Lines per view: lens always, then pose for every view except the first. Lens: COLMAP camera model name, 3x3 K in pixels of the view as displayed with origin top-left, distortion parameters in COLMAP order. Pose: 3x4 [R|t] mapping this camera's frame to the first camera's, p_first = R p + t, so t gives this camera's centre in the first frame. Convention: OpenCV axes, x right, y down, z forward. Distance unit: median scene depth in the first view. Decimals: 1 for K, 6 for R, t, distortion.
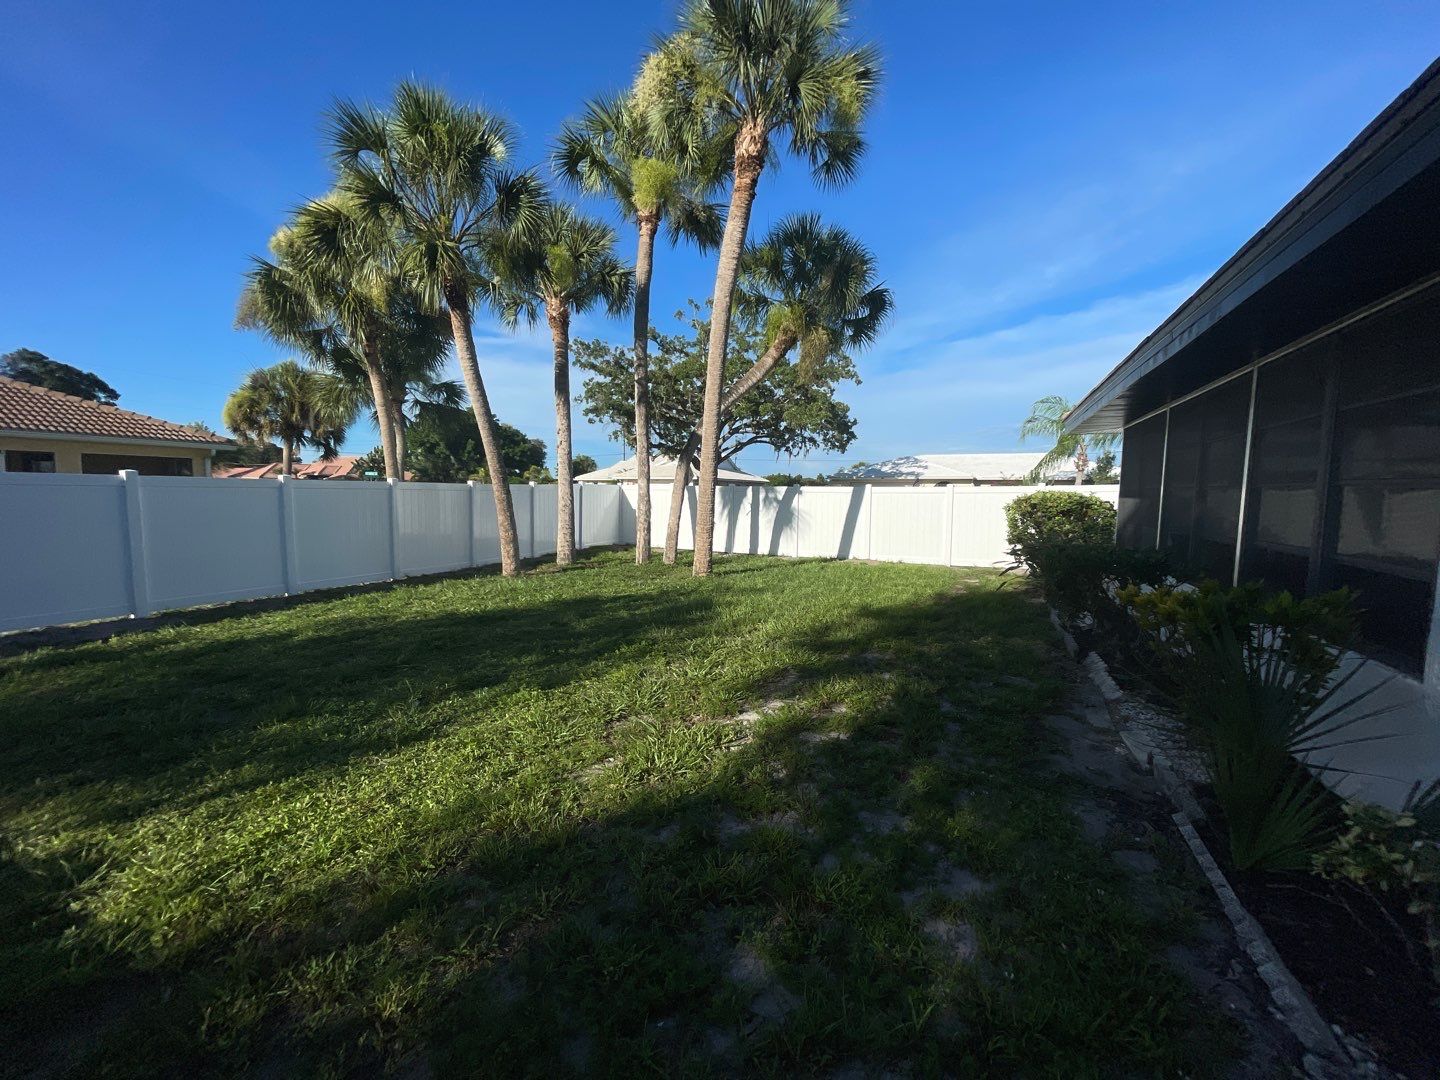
lens RADIAL K [[578.0, 0, 726.3], [0, 578.0, 538.1], [0, 0, 1]] dist [-0.018235, 0.000207]
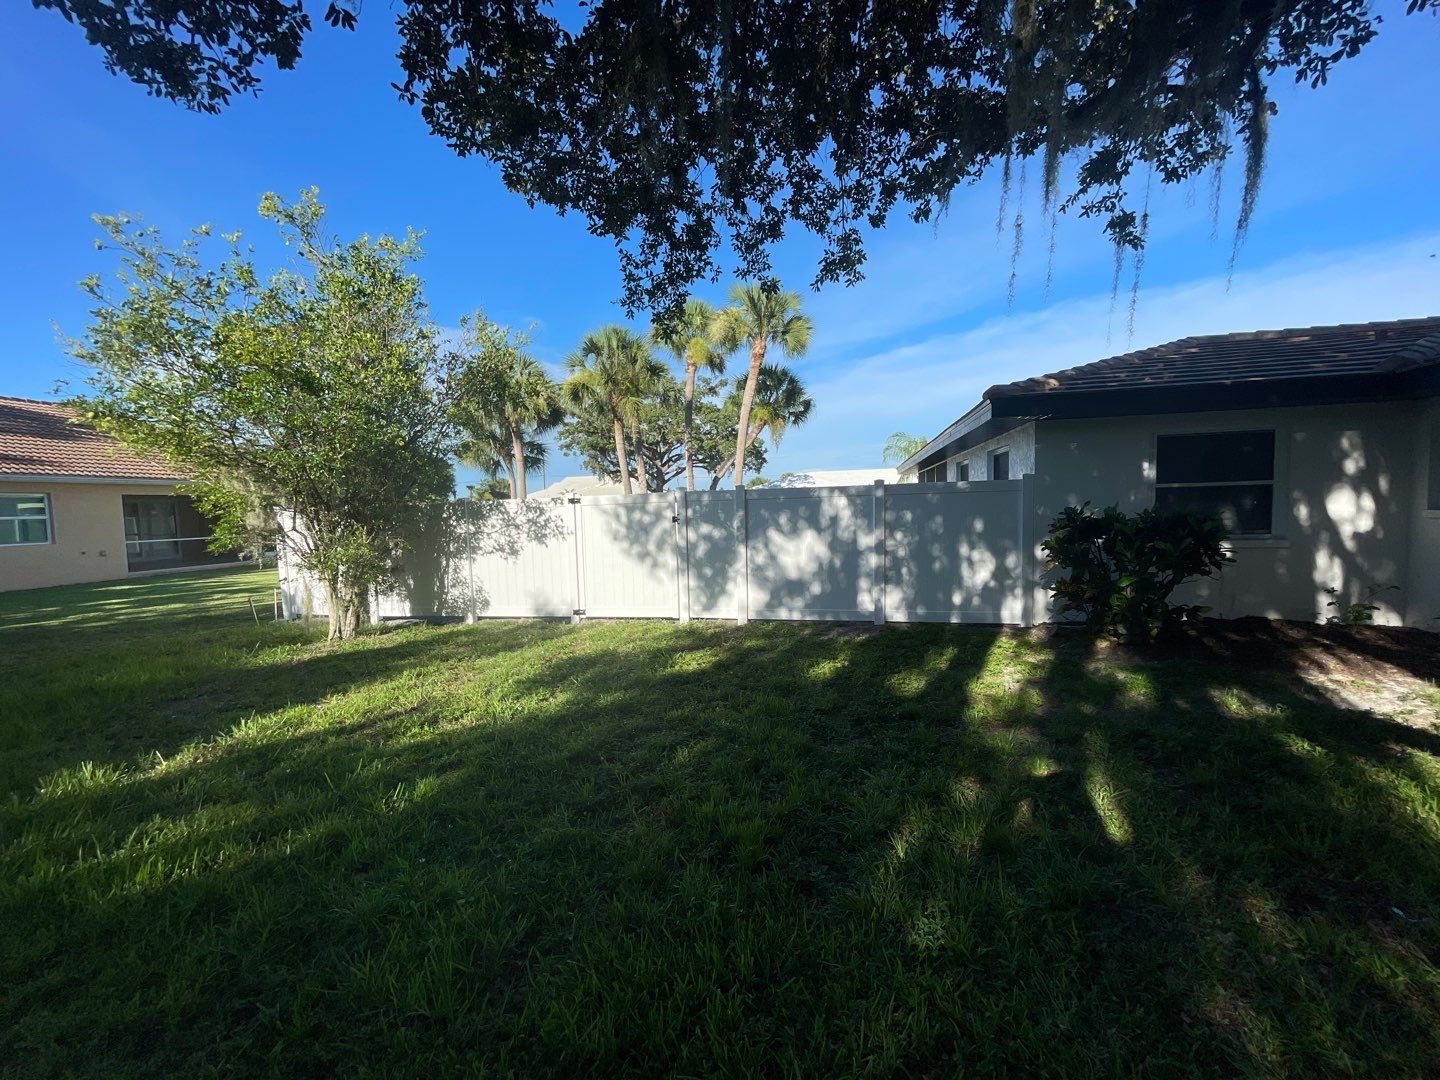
lens RADIAL K [[571.2, 0, 712.1], [0, 571.2, 541.2], [0, 0, 1]] dist [0.000604, 0.000456]
pose [[0.984864, -0.046219, 0.167053, -0.288963], [0.049219, 0.998692, -0.013860, 0.043467], [-0.166194, 0.021872, 0.985850, -0.607605]]
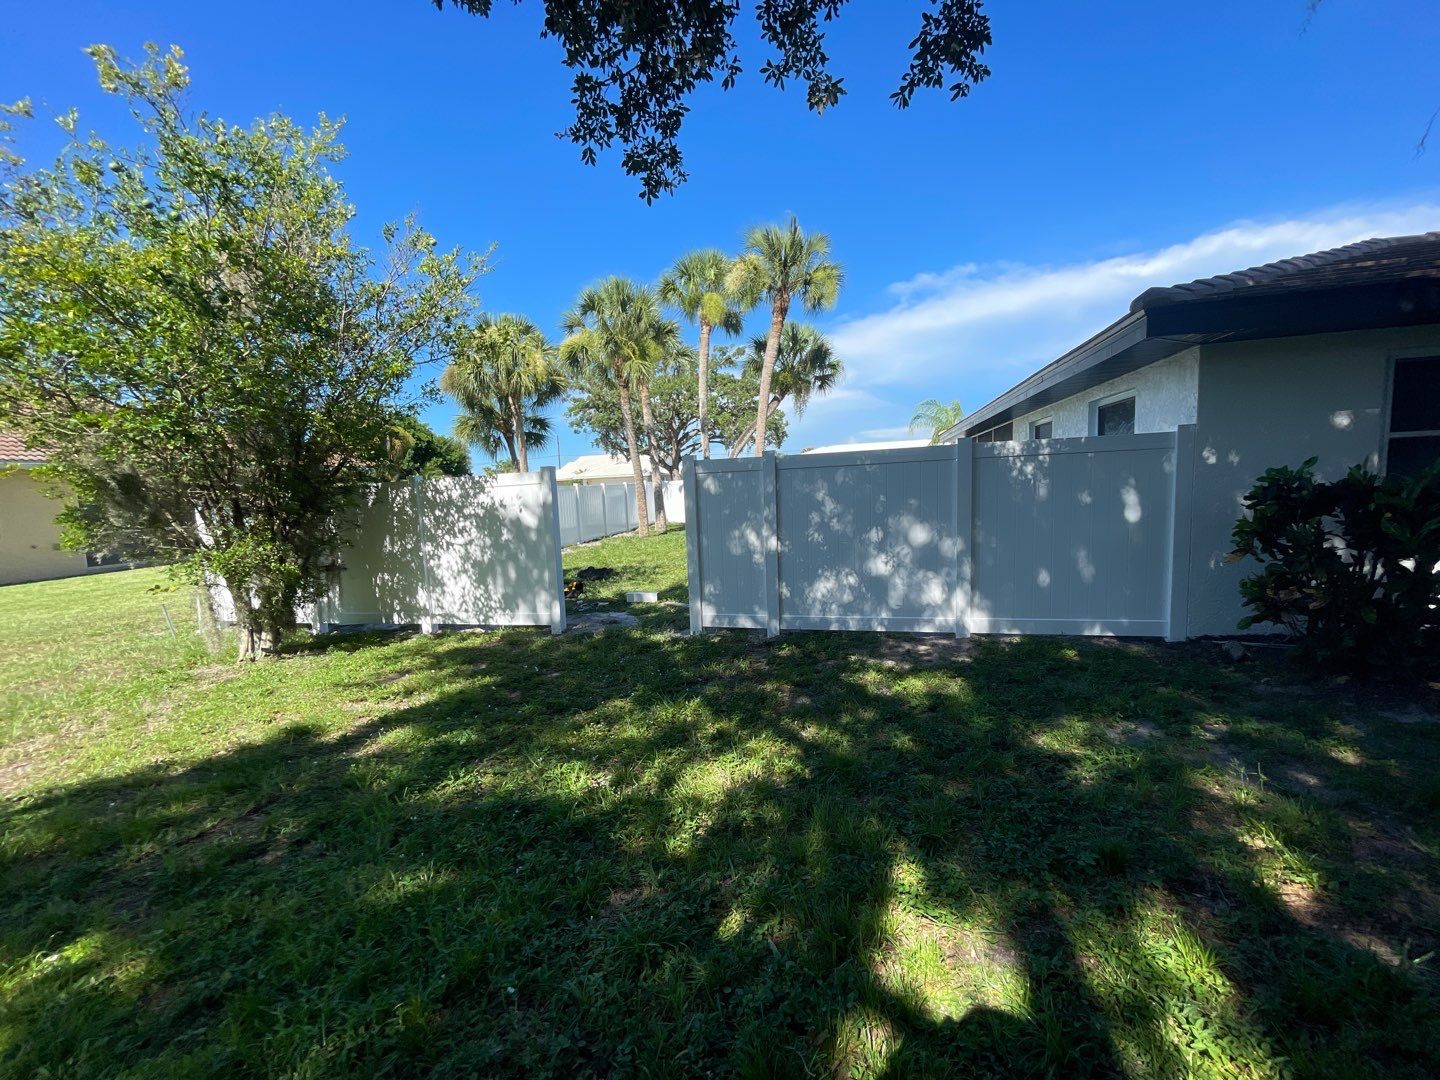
lens RADIAL K [[571.2, 0, 712.1], [0, 571.2, 541.2], [0, 0, 1]] dist [0.000604, 0.000456]
pose [[0.988969, -0.067627, 0.131783, -0.267660], [0.065213, 0.997616, 0.022558, 0.036784], [-0.132995, -0.013715, 0.991022, -0.482917]]
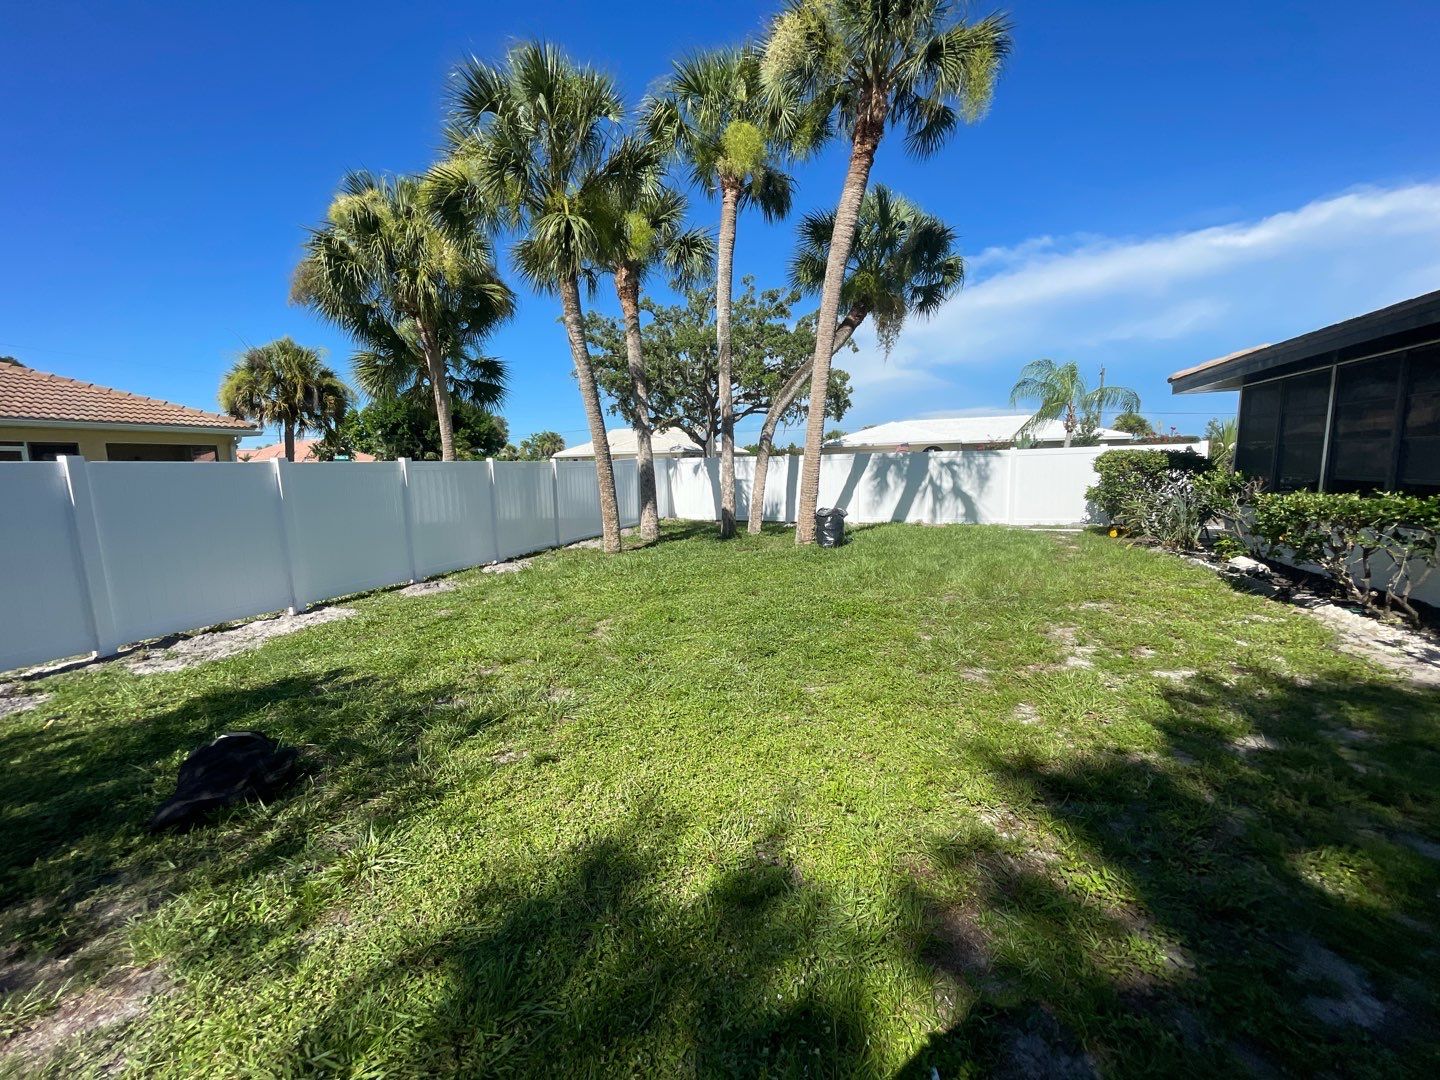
lens RADIAL K [[577.9, 0, 716.7], [0, 577.9, 536.3], [0, 0, 1]] dist [-0.012130, 0.000001]
pose [[0.997833, -0.039511, 0.052618, -0.163478], [0.037137, 0.998280, 0.045354, -0.000277], [-0.054319, -0.043301, 0.997584, -0.006779]]
